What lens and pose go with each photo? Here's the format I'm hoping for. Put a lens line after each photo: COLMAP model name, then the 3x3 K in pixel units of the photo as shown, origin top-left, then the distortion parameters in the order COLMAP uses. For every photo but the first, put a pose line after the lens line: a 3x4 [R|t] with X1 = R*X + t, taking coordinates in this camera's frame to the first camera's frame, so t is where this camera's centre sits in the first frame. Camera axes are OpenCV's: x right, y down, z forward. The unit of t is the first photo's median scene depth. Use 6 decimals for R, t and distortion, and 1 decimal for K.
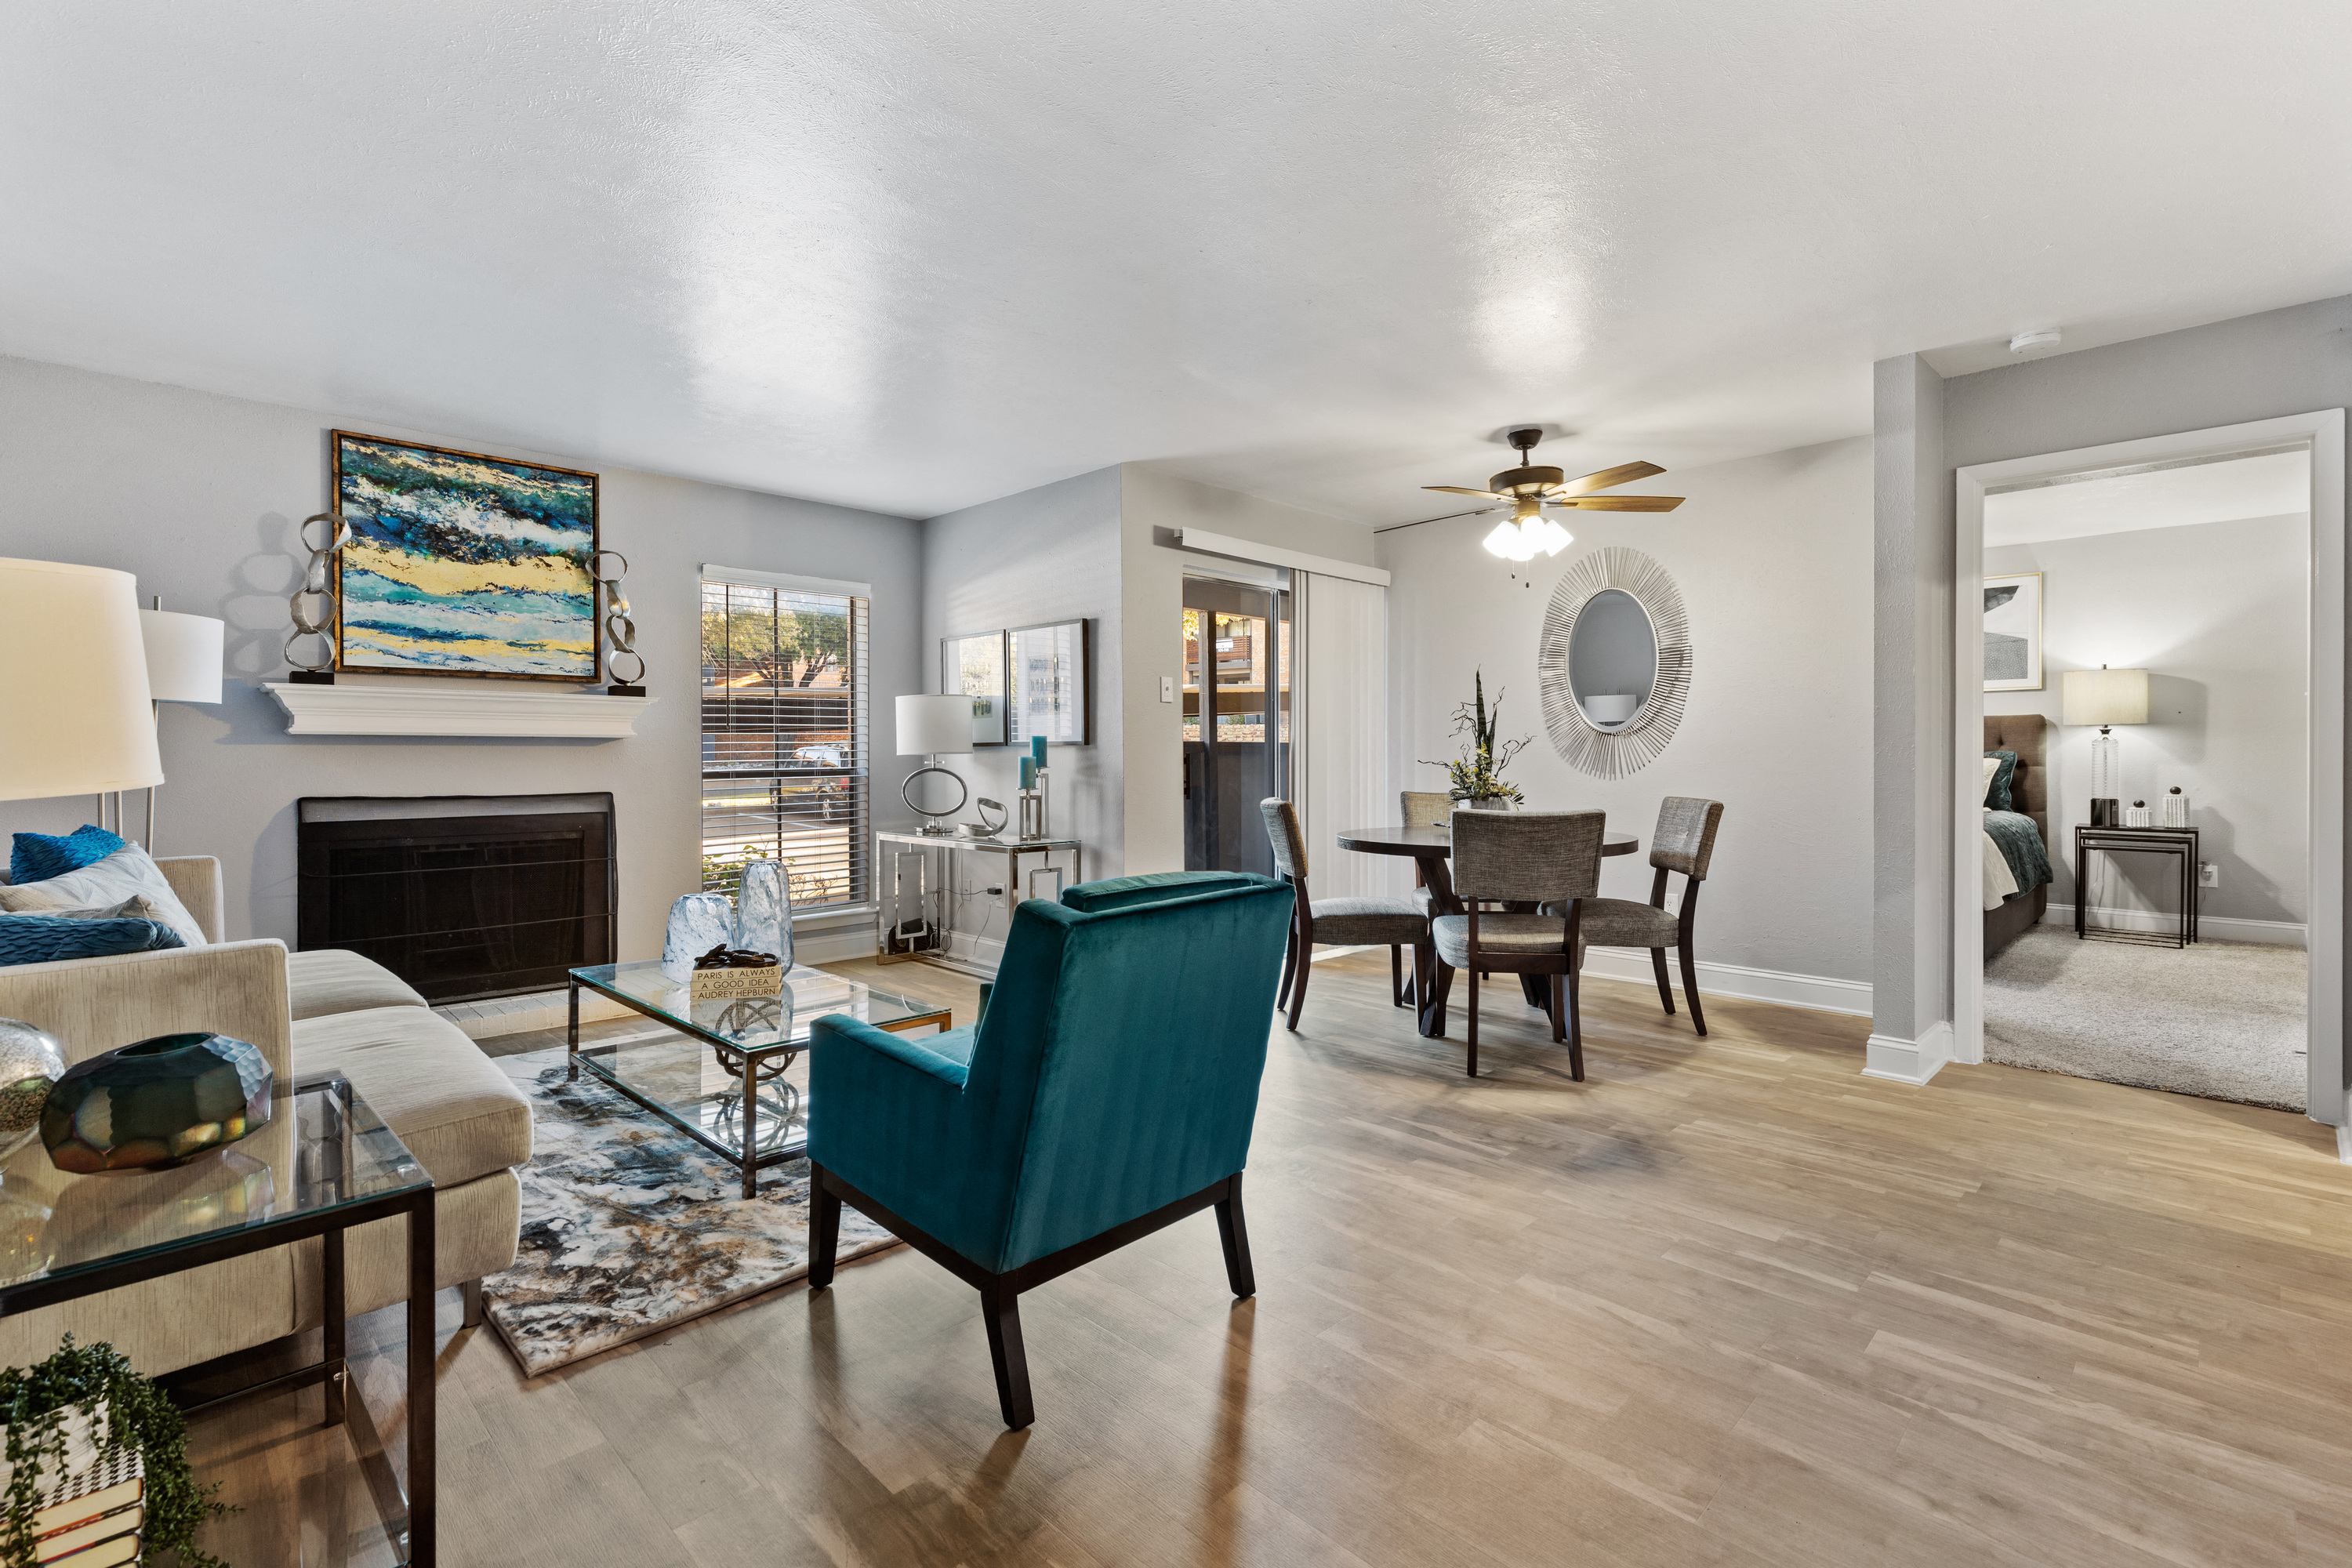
lens RADIAL K [[1067.0, 0, 1177.8], [0, 1067.0, 764.8], [0, 0, 1]] dist [0.003878, 0.000236]
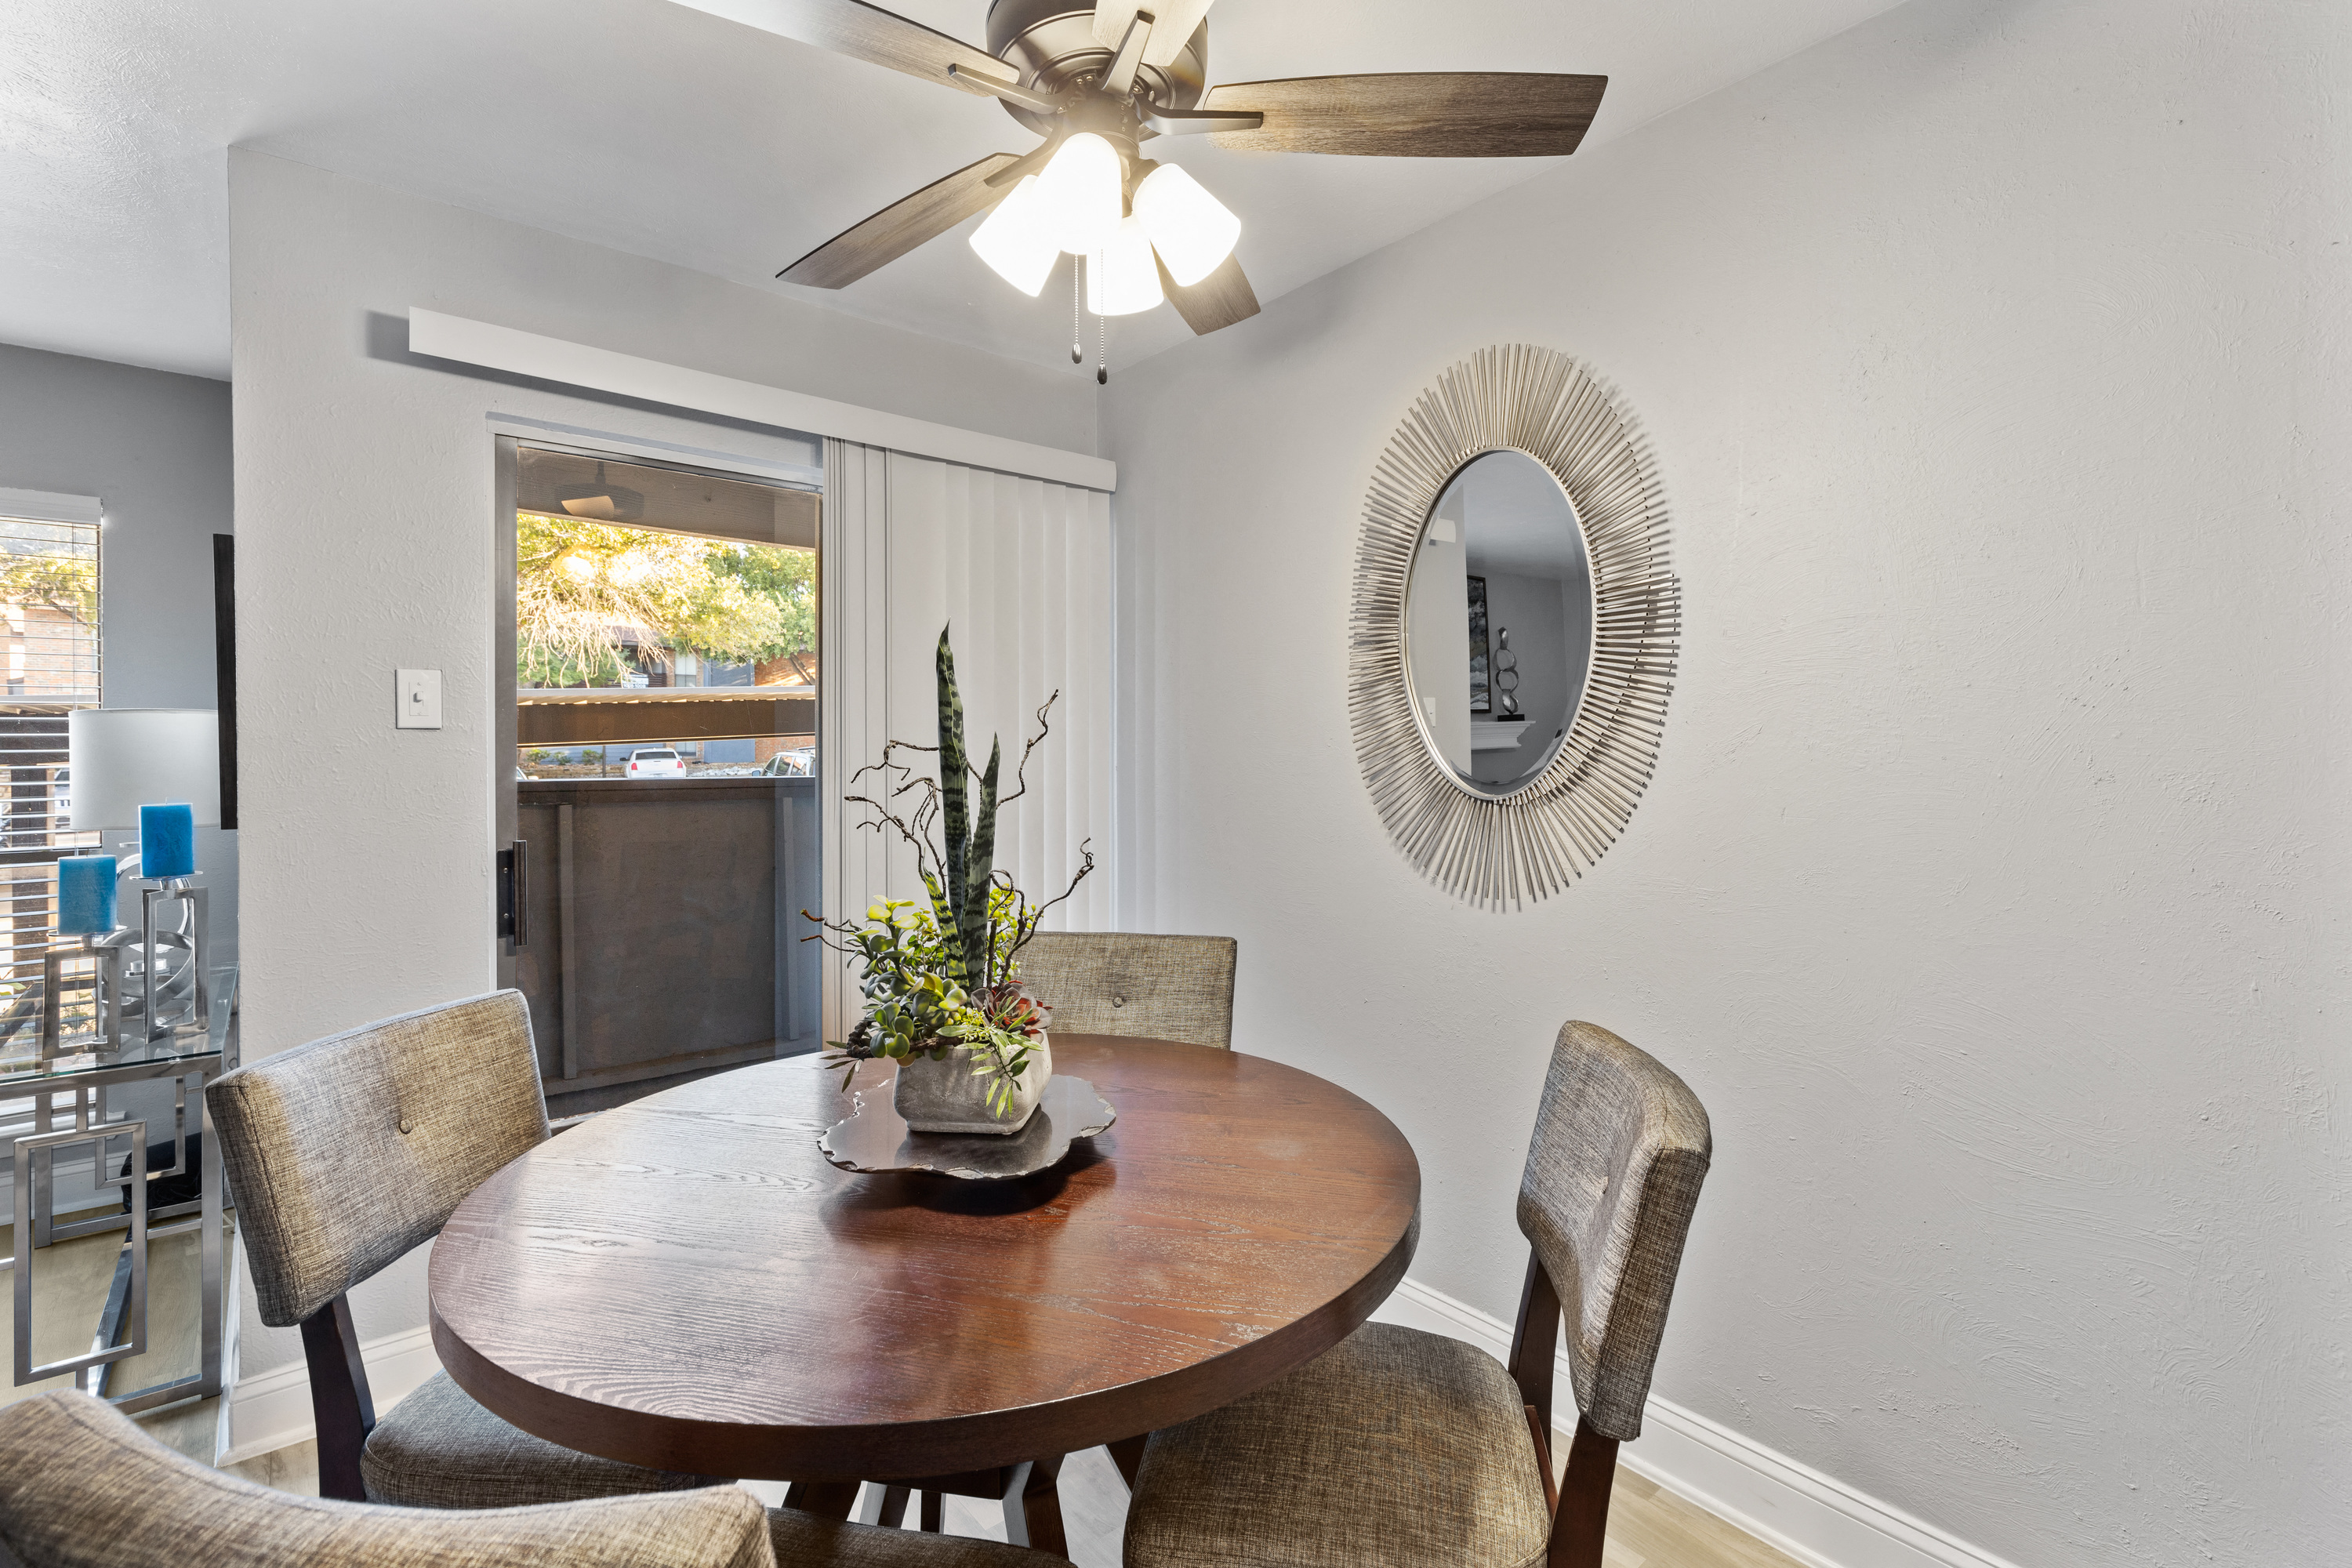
lens RADIAL K [[1067.0, 0, 1177.8], [0, 1067.0, 764.8], [0, 0, 1]] dist [0.003878, 0.000236]
pose [[0.996196, 0.000509, -0.087140, 0.338845], [-0.000353, 0.999998, 0.001803, -0.046161], [0.087141, -0.001766, 0.996194, 0.613391]]
